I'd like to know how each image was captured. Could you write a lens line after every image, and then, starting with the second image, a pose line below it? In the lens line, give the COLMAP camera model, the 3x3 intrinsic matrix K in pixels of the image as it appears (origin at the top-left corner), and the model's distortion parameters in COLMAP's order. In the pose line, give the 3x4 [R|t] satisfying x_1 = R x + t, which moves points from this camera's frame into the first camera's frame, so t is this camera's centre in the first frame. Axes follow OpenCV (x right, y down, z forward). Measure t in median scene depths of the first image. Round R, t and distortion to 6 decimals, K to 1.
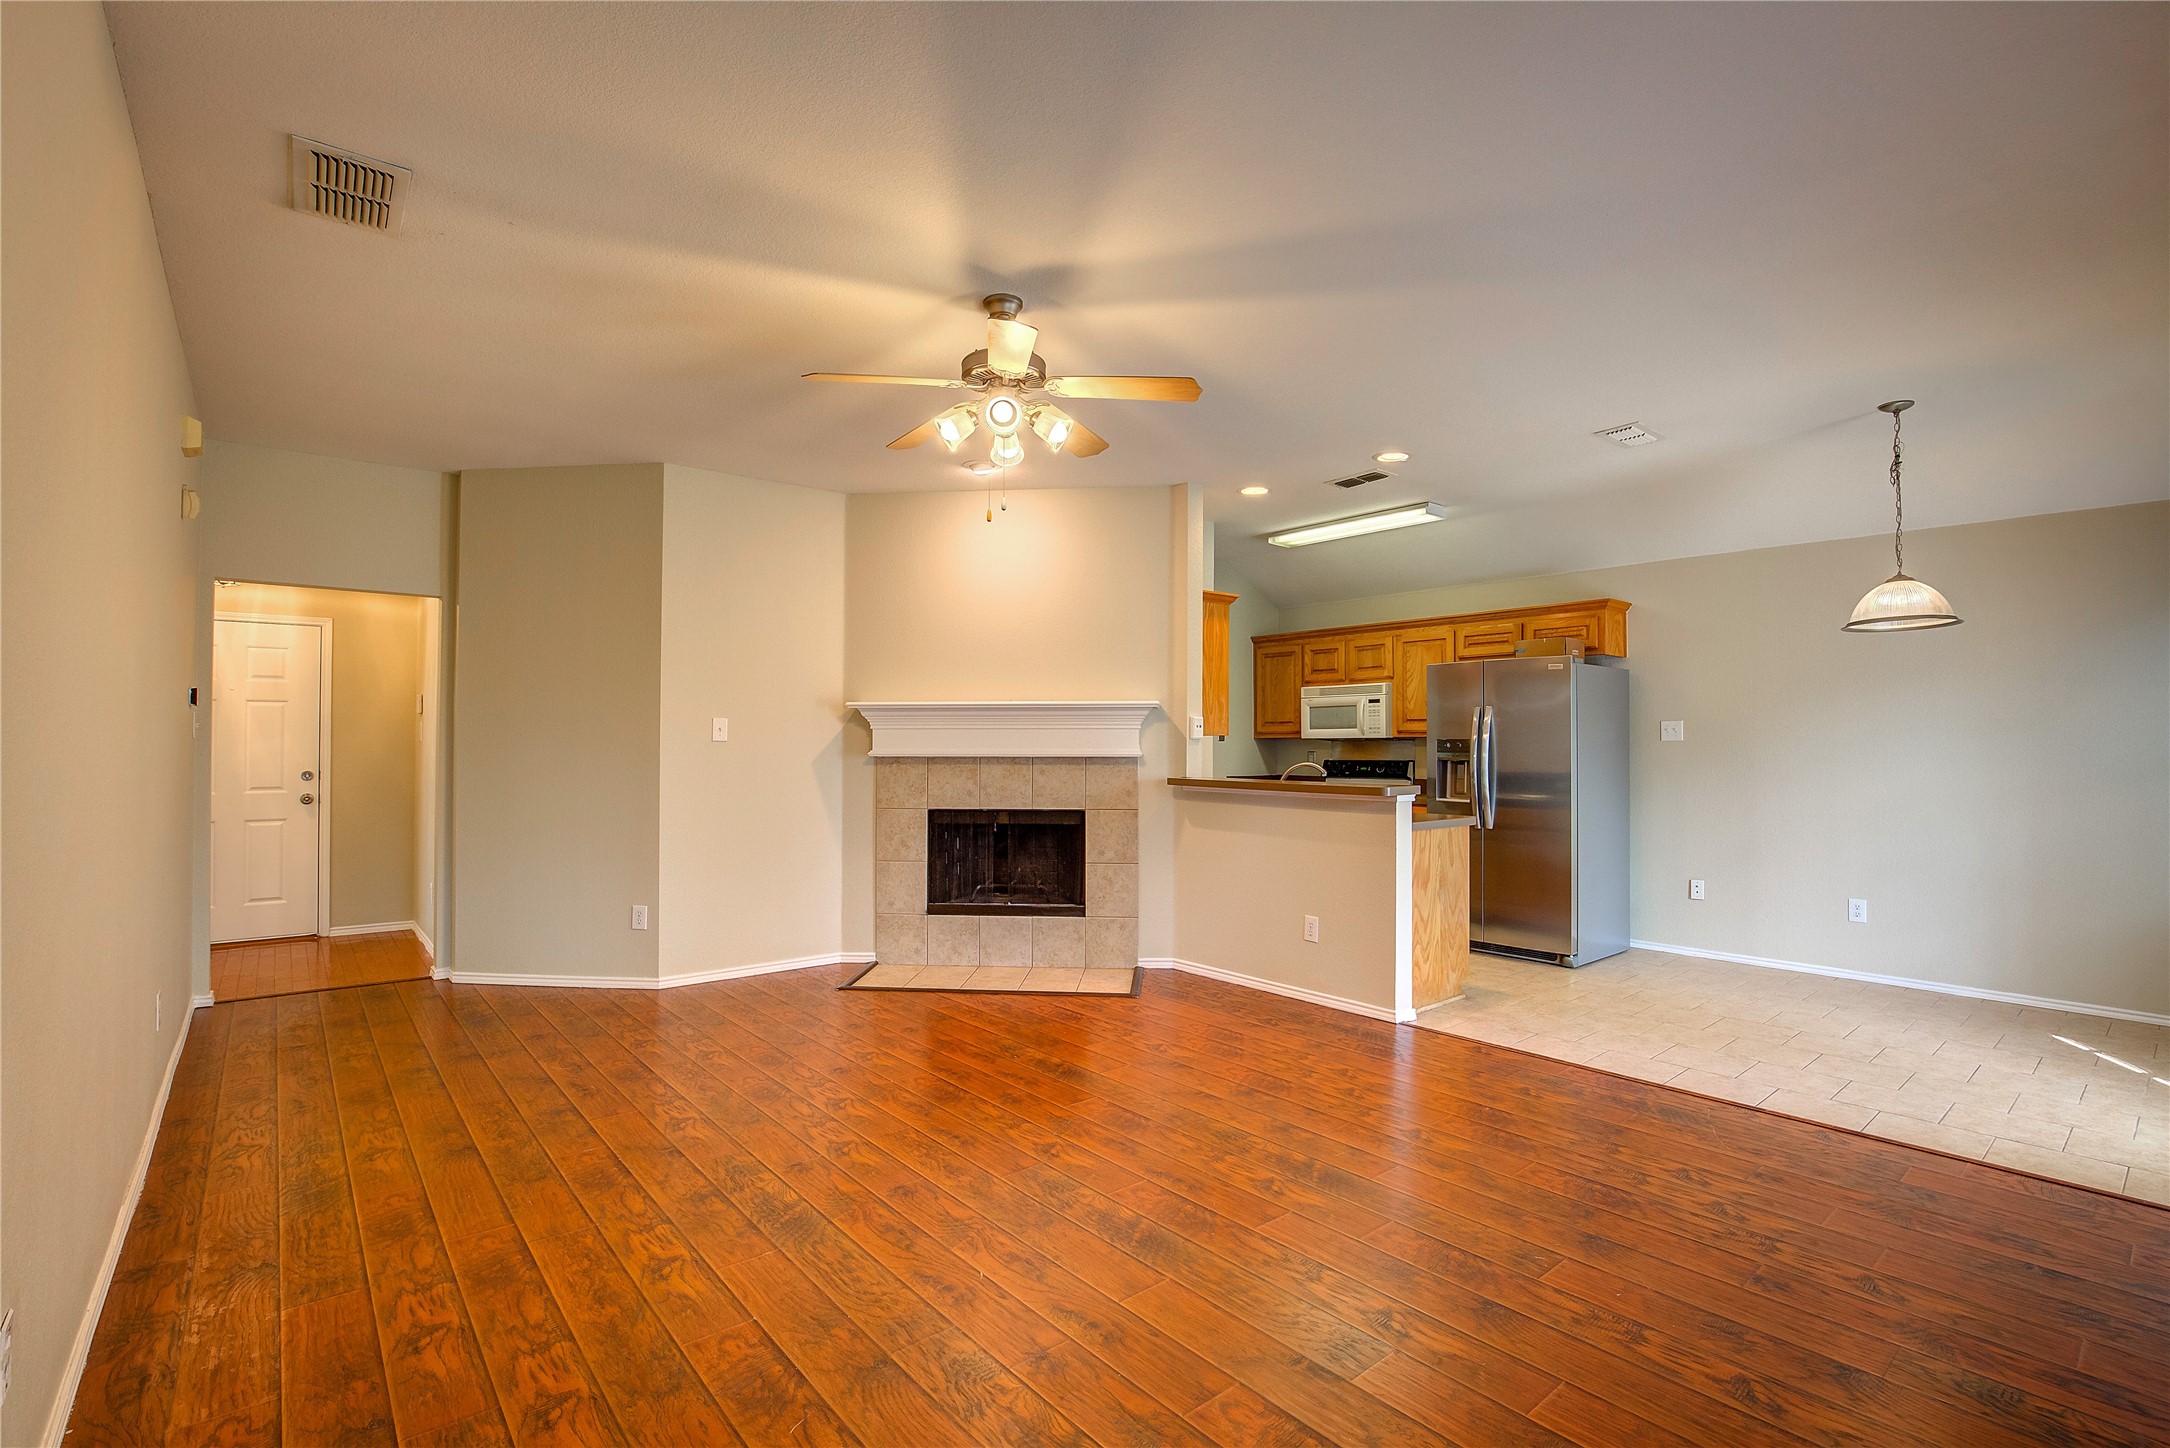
lens RADIAL K [[994.3, 0, 1085.8], [0, 994.3, 723.7], [0, 0, 1]] dist [-0.037712, 0.007564]
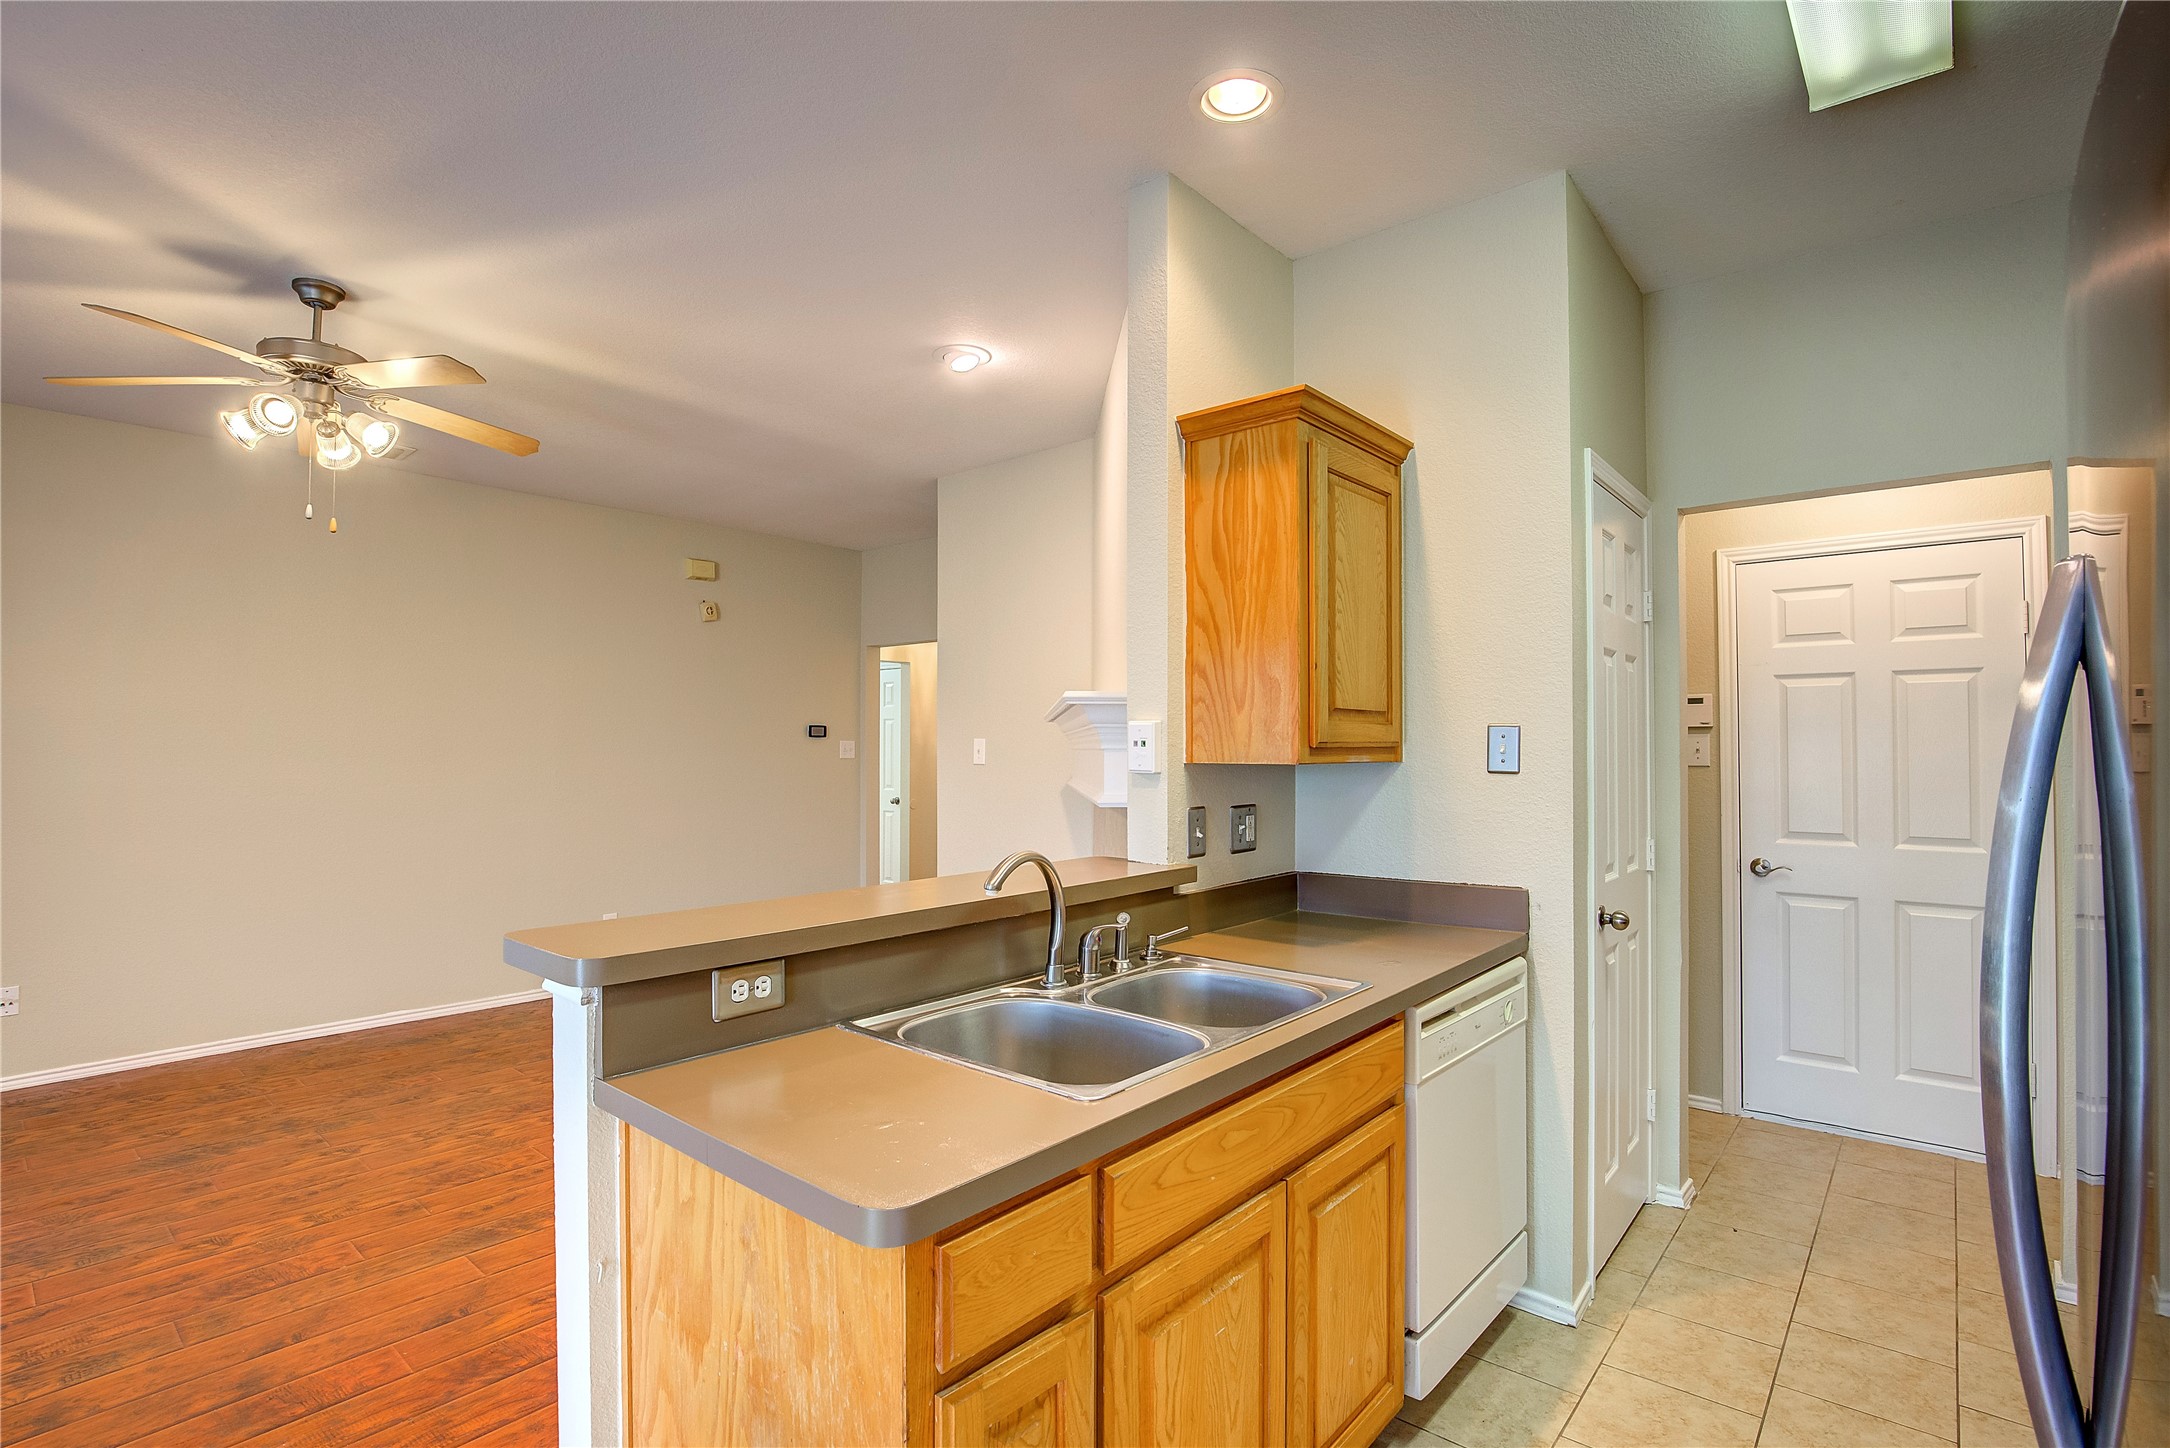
lens RADIAL K [[994.3, 0, 1077.4], [0, 994.3, 738.7], [0, 0, 1]] dist [-0.037712, 0.007564]
pose [[0.171292, -0.018057, -0.985055, 0.519099], [0.022987, 0.999633, -0.014327, 0.005971], [0.984952, -0.020189, 0.171644, 0.884816]]
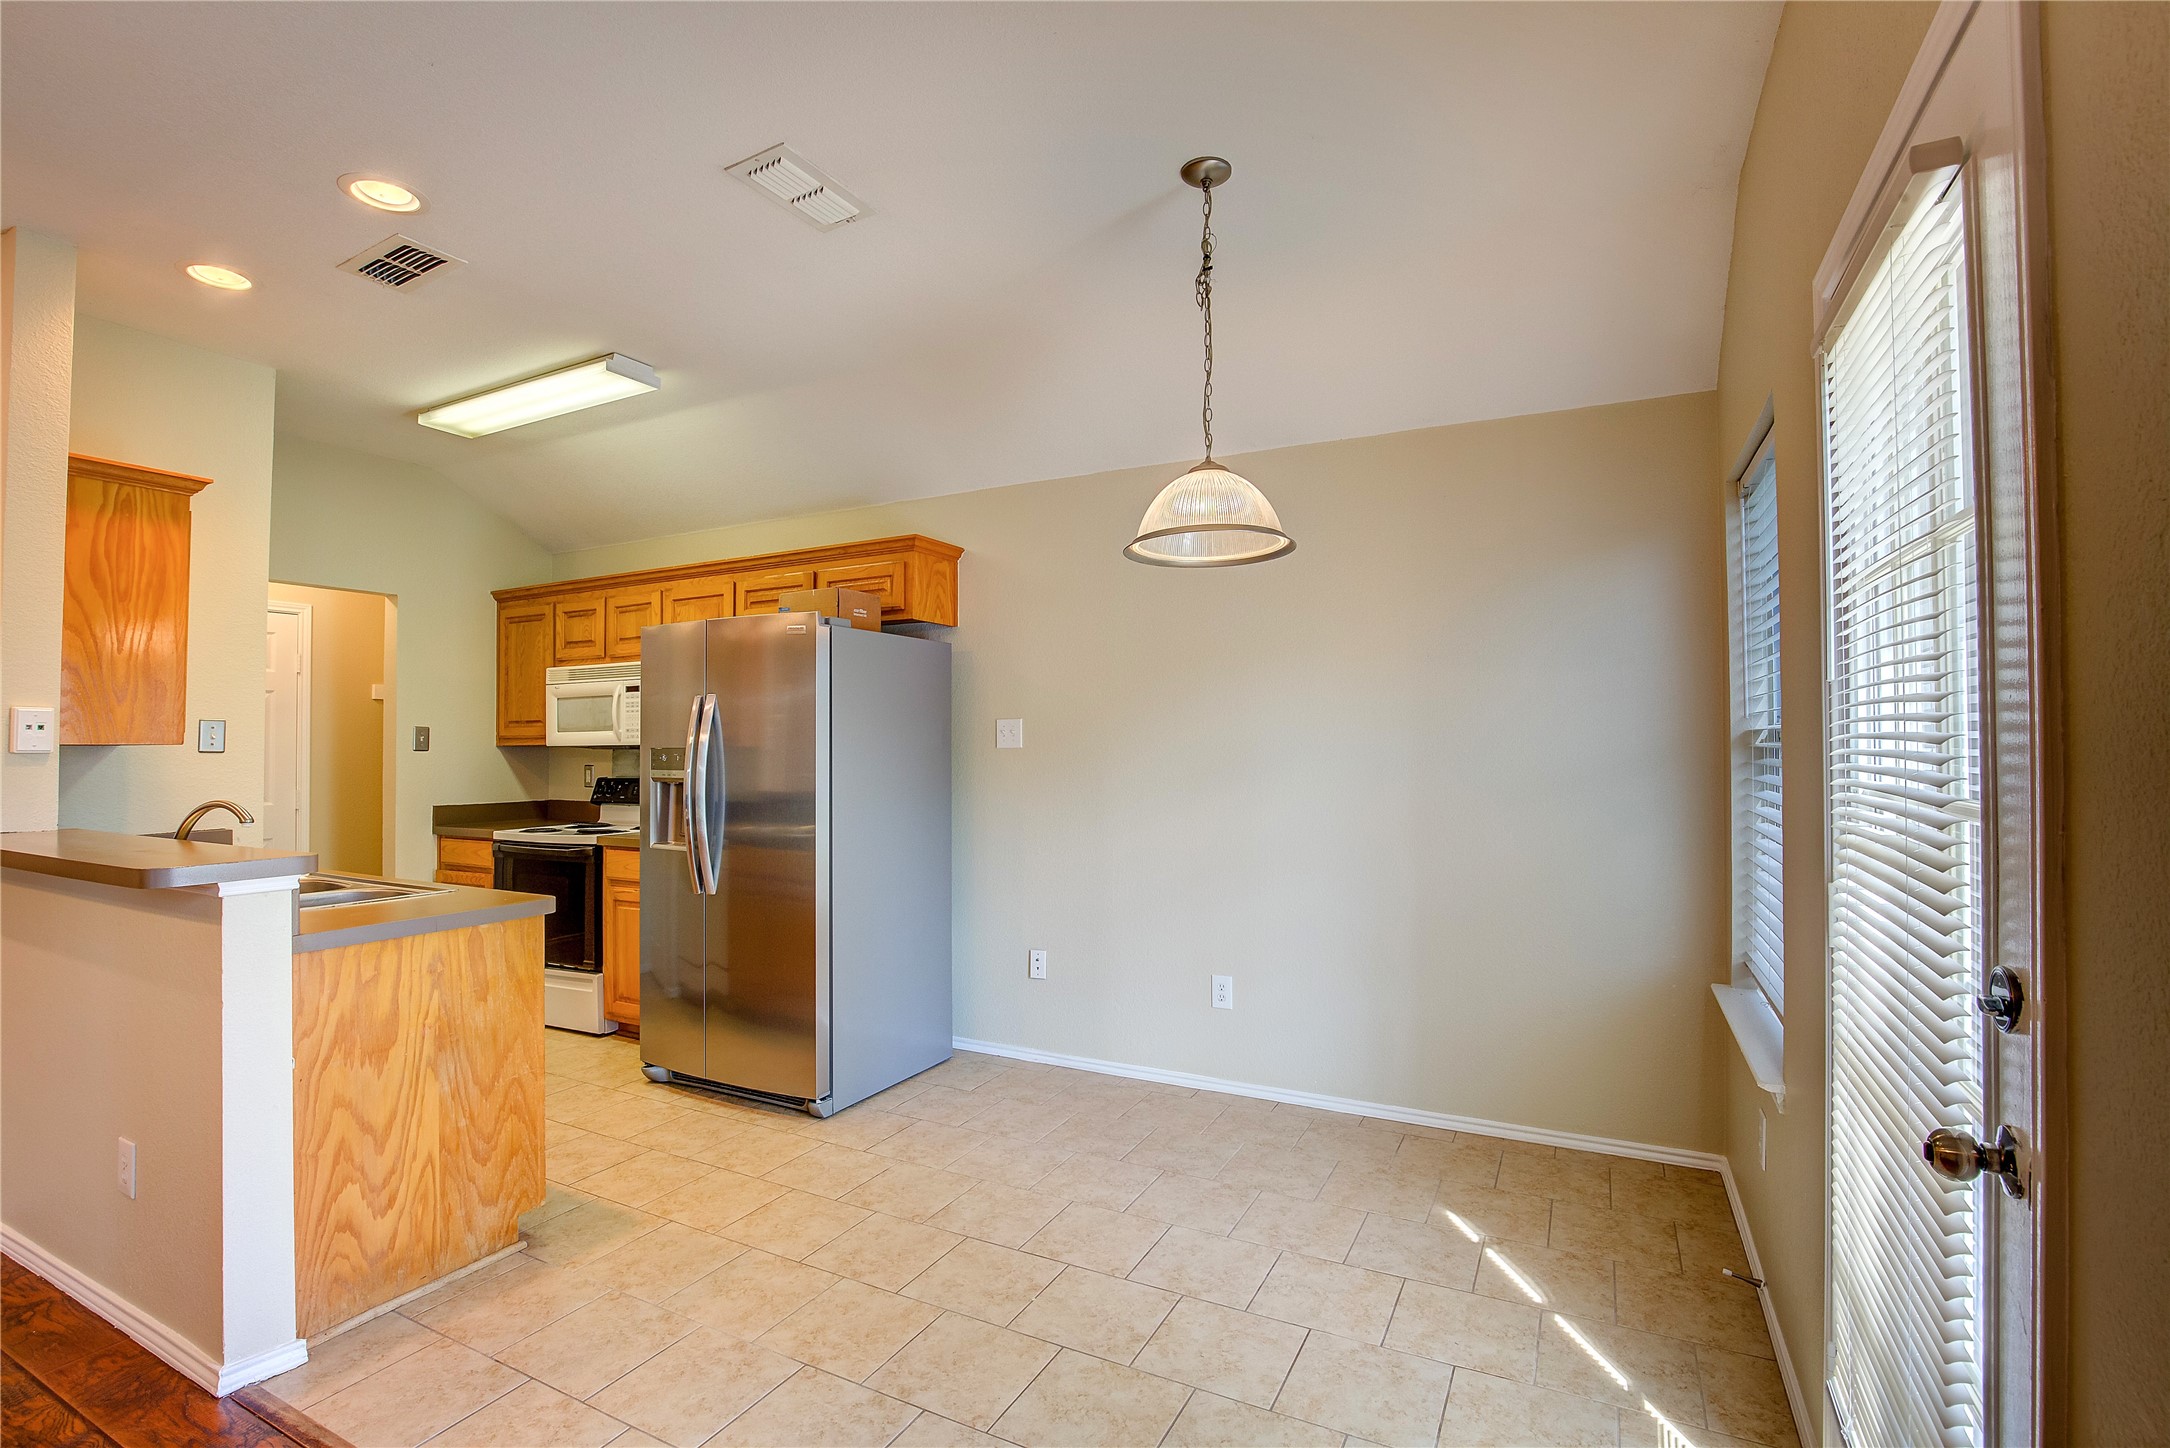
lens RADIAL K [[994.3, 0, 1086.7], [0, 994.3, 723.1], [0, 0, 1]] dist [-0.037712, 0.007564]
pose [[0.922020, 0.000208, 0.387141, 0.399037], [0.000866, 0.999996, -0.002600, 0.002198], [-0.387140, 0.002732, 0.922017, 0.357030]]
